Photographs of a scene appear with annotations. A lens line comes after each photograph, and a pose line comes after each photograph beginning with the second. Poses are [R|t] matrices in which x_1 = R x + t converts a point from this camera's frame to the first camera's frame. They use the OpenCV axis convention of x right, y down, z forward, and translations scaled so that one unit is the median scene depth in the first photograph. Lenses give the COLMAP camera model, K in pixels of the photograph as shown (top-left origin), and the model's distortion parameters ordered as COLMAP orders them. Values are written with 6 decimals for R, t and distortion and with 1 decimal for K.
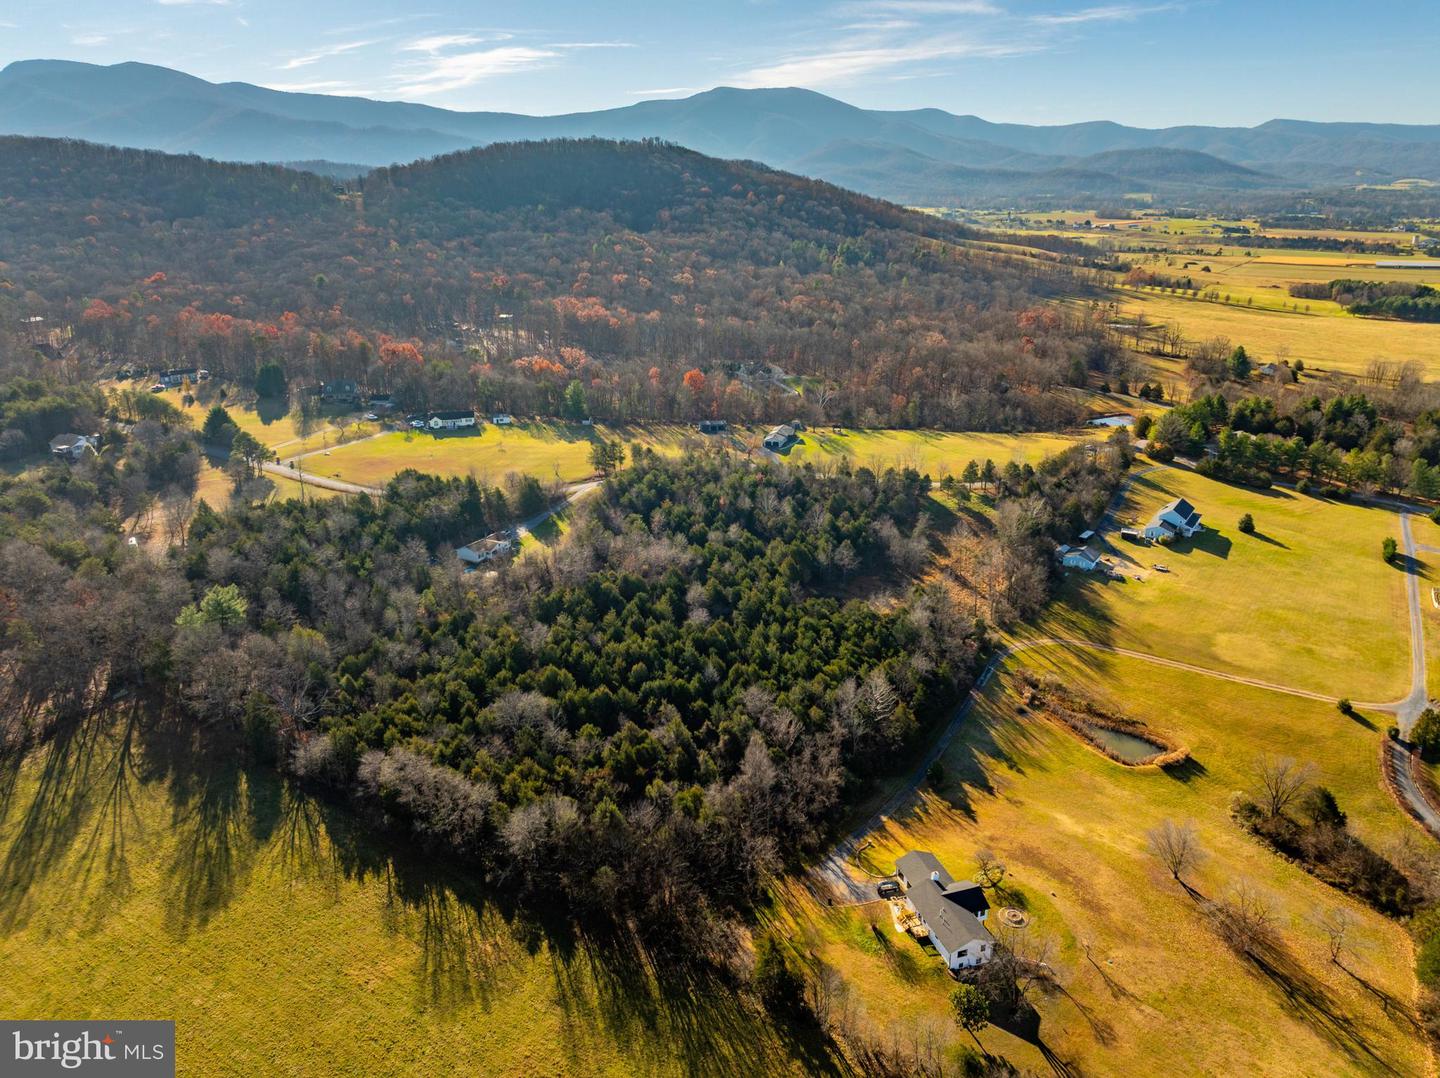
lens RADIAL K [[1005.7, 0, 720.5], [0, 1005.7, 538.0], [0, 0, 1]] dist [-0.021400, 0.013581]
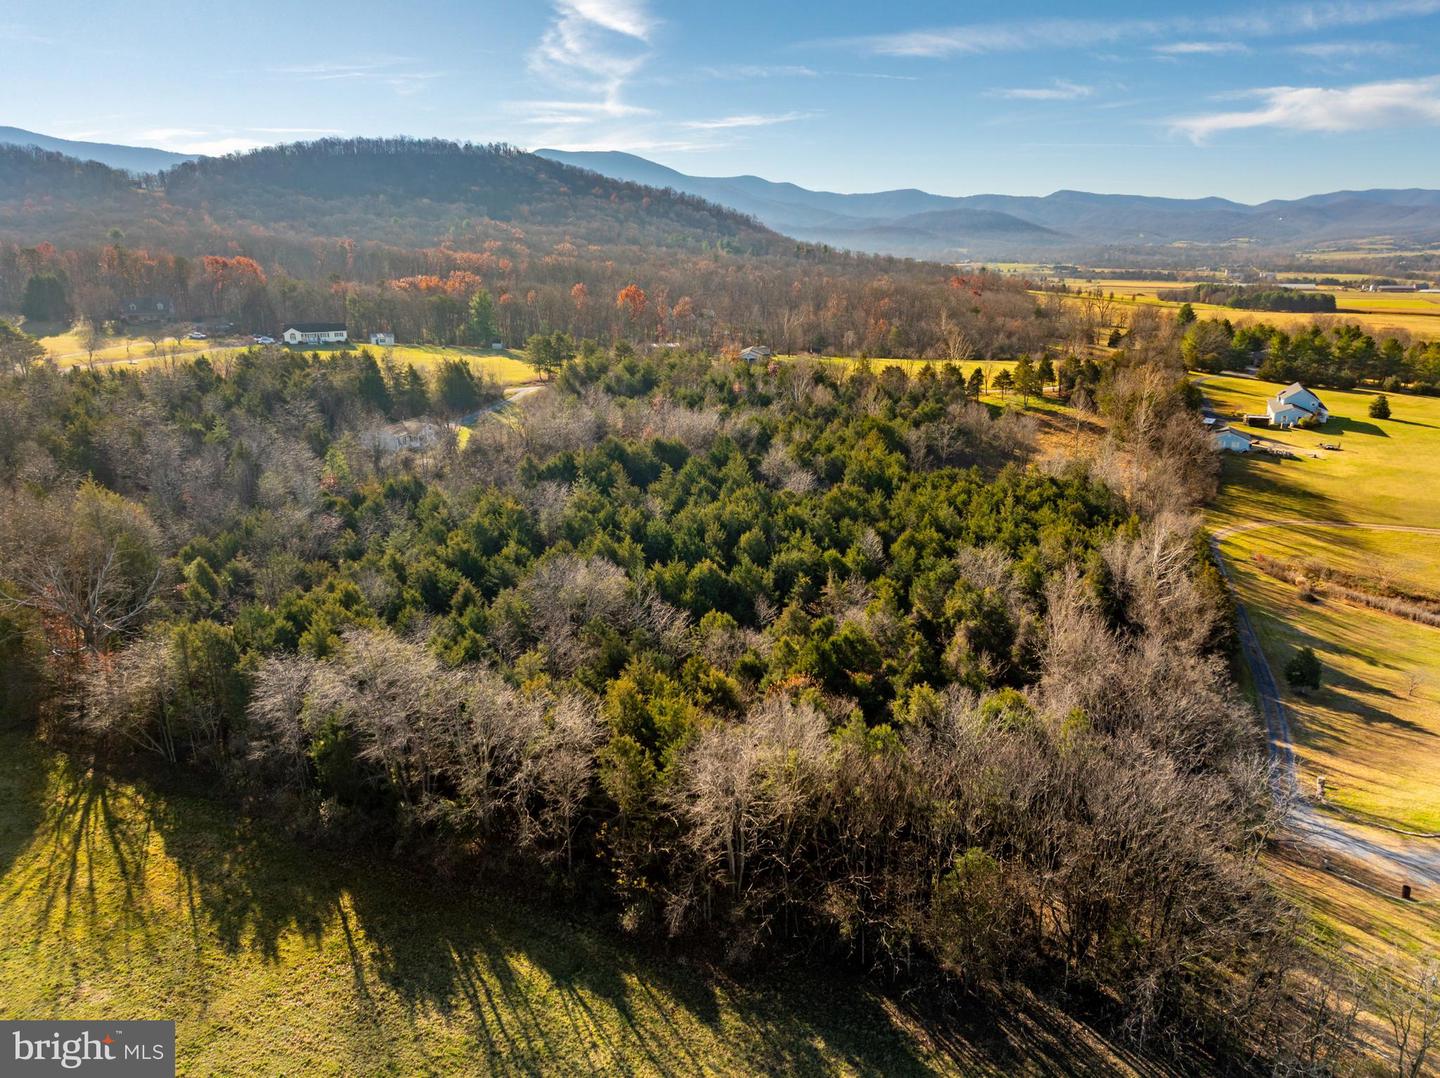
lens RADIAL K [[1005.7, 0, 727.7], [0, 1005.7, 536.6], [0, 0, 1]] dist [-0.021400, 0.013581]
pose [[0.984190, -0.039945, 0.172554, -0.149866], [0.051189, 0.996812, -0.061208, 0.127333], [-0.169559, 0.069073, 0.983096, 0.351893]]
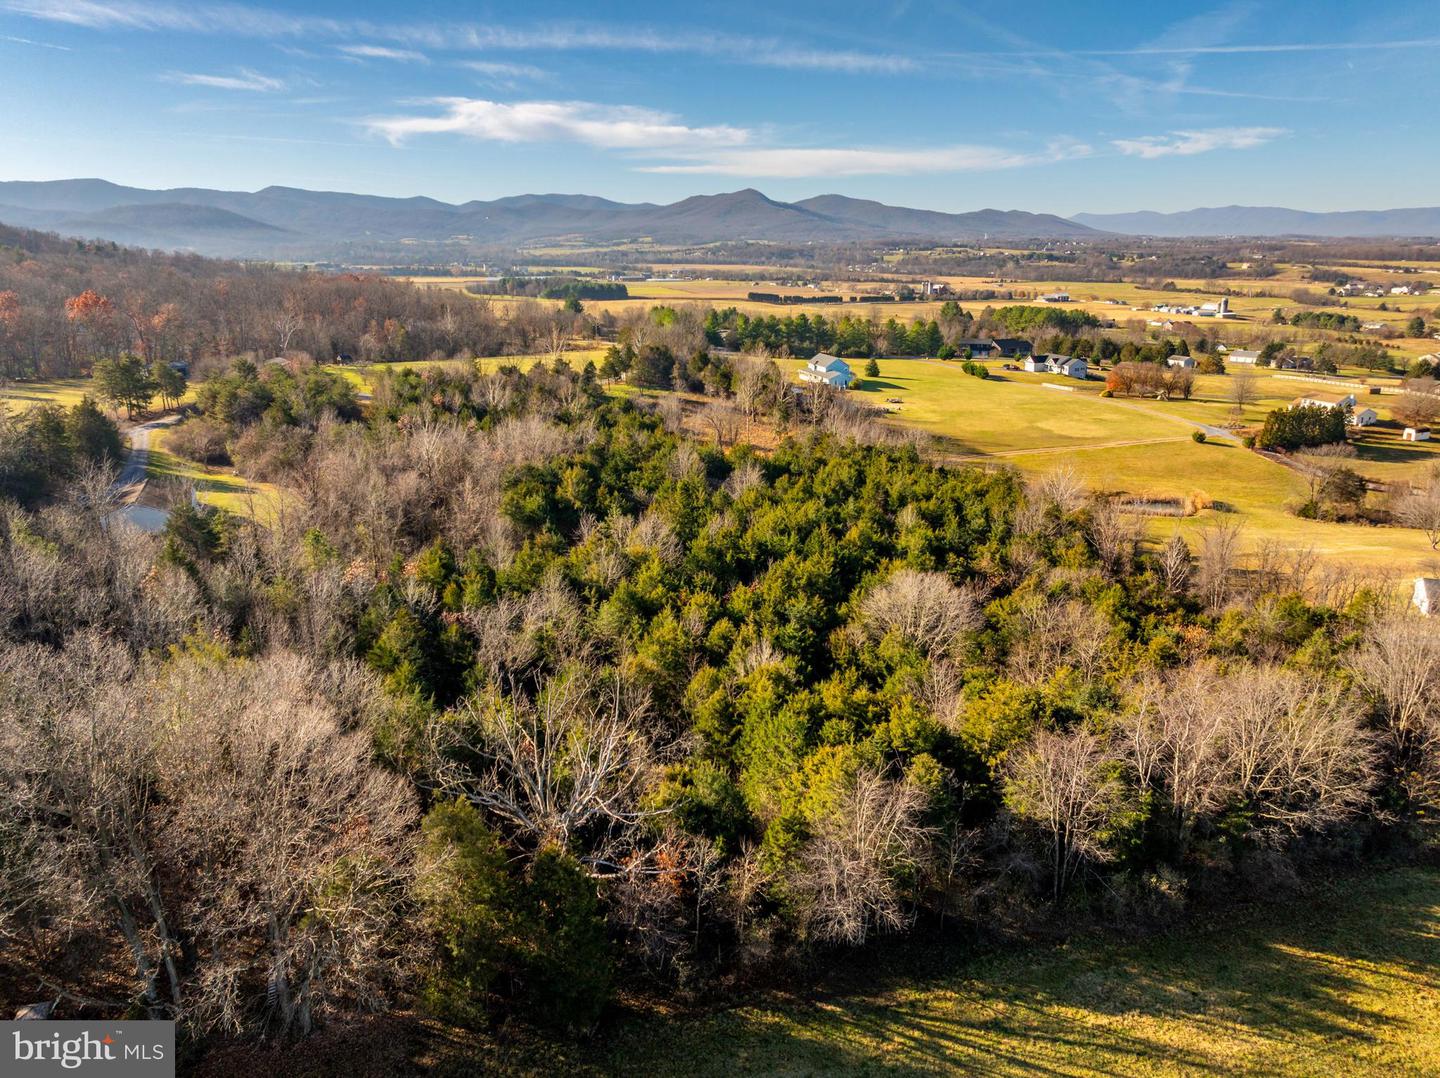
lens RADIAL K [[1005.7, 0, 724.0], [0, 1005.7, 535.5], [0, 0, 1]] dist [-0.021400, 0.013581]
pose [[0.622982, -0.206115, 0.754593, -0.422445], [0.256863, 0.965072, 0.051543, 0.066020], [-0.738860, 0.161717, 0.654166, 0.544390]]
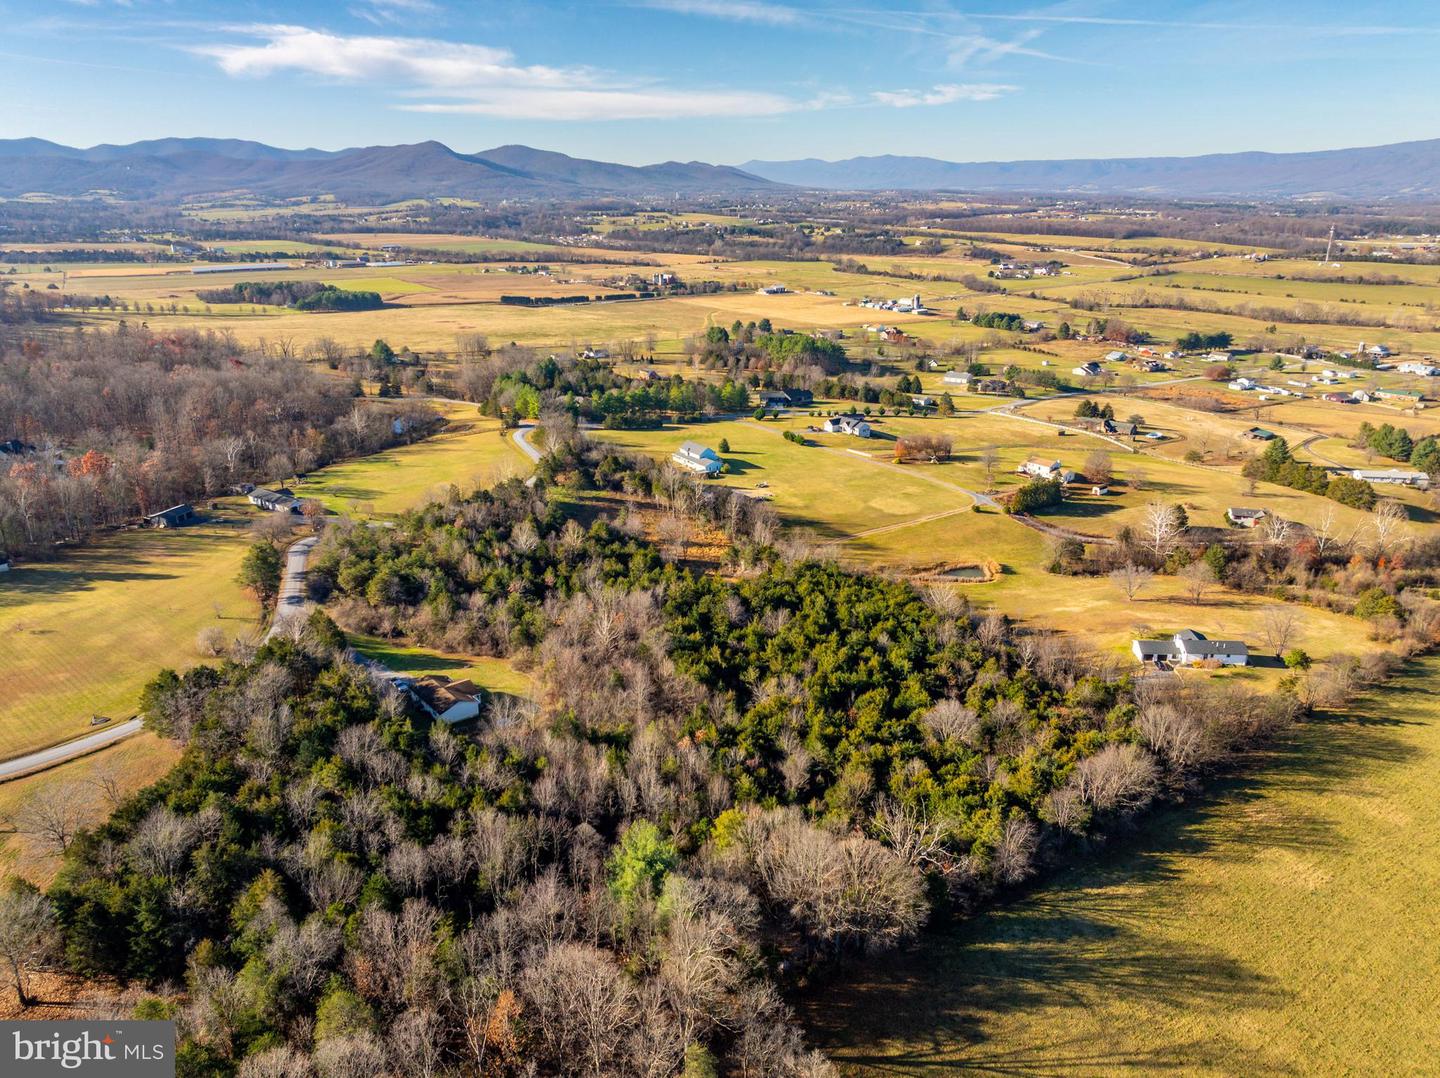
lens RADIAL K [[1005.7, 0, 719.6], [0, 1005.7, 542.7], [0, 0, 1]] dist [-0.021400, 0.013581]
pose [[0.365925, -0.296587, 0.882119, -0.765064], [0.304326, 0.933882, 0.187749, -0.167118], [-0.879480, 0.199750, 0.431990, 0.535915]]
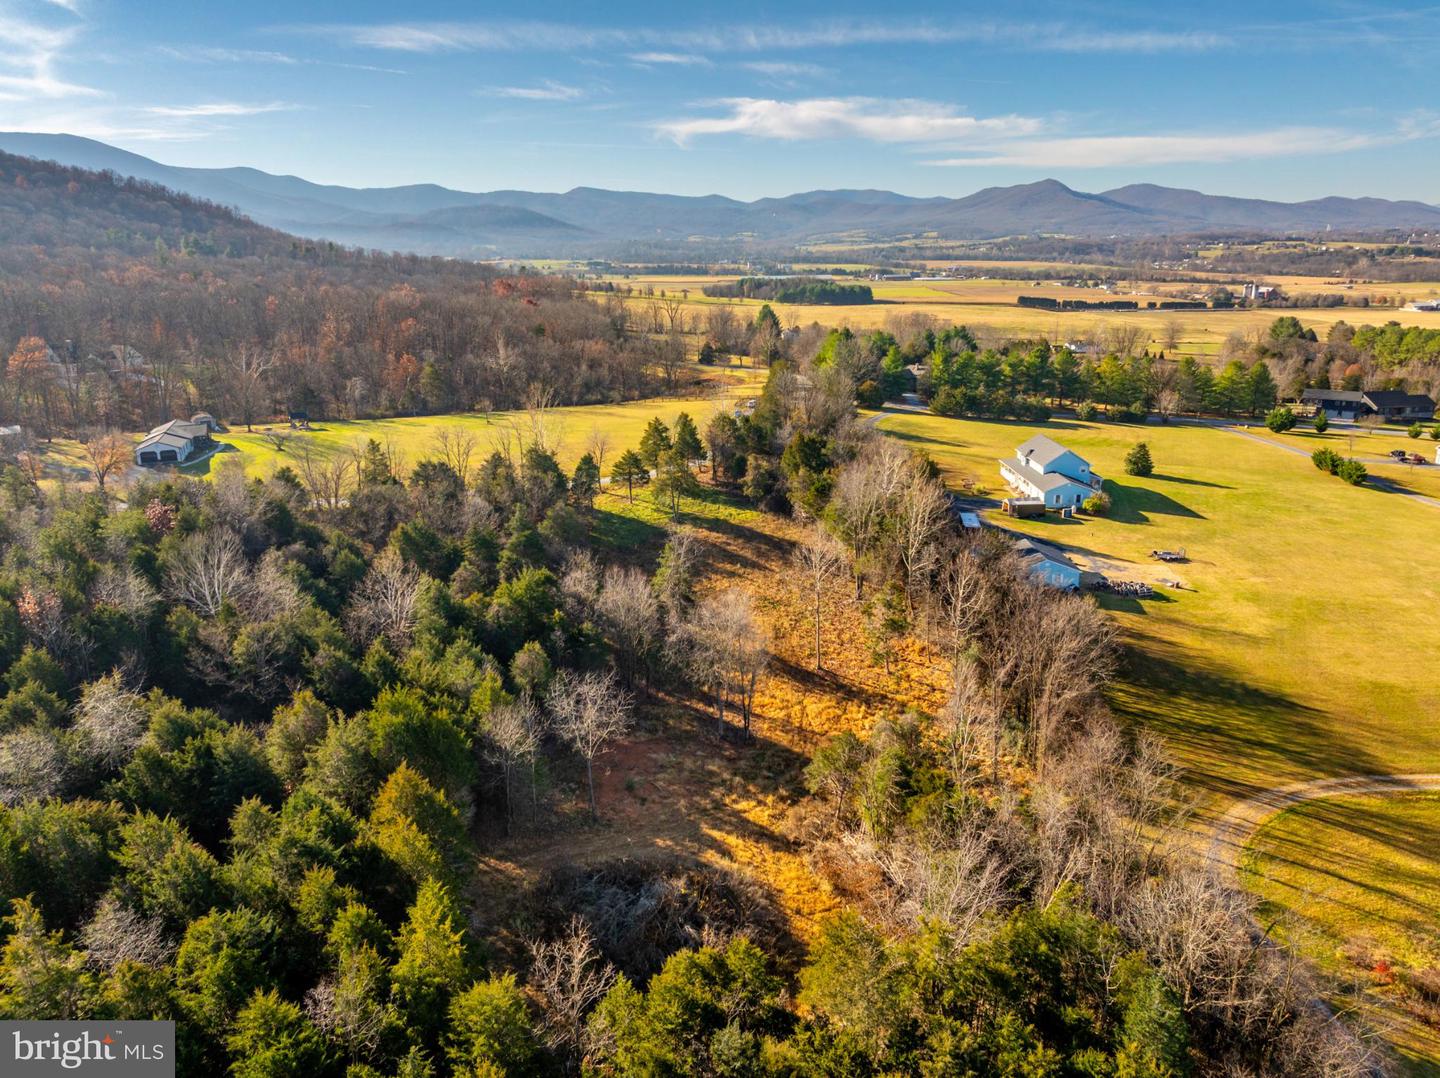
lens RADIAL K [[1005.7, 0, 719.2], [0, 1005.7, 529.6], [0, 0, 1]] dist [-0.021400, 0.013581]
pose [[0.815930, -0.155303, 0.556902, 0.007446], [0.194861, 0.980758, -0.011992, -0.018925], [-0.544324, 0.118303, 0.830491, 0.757900]]
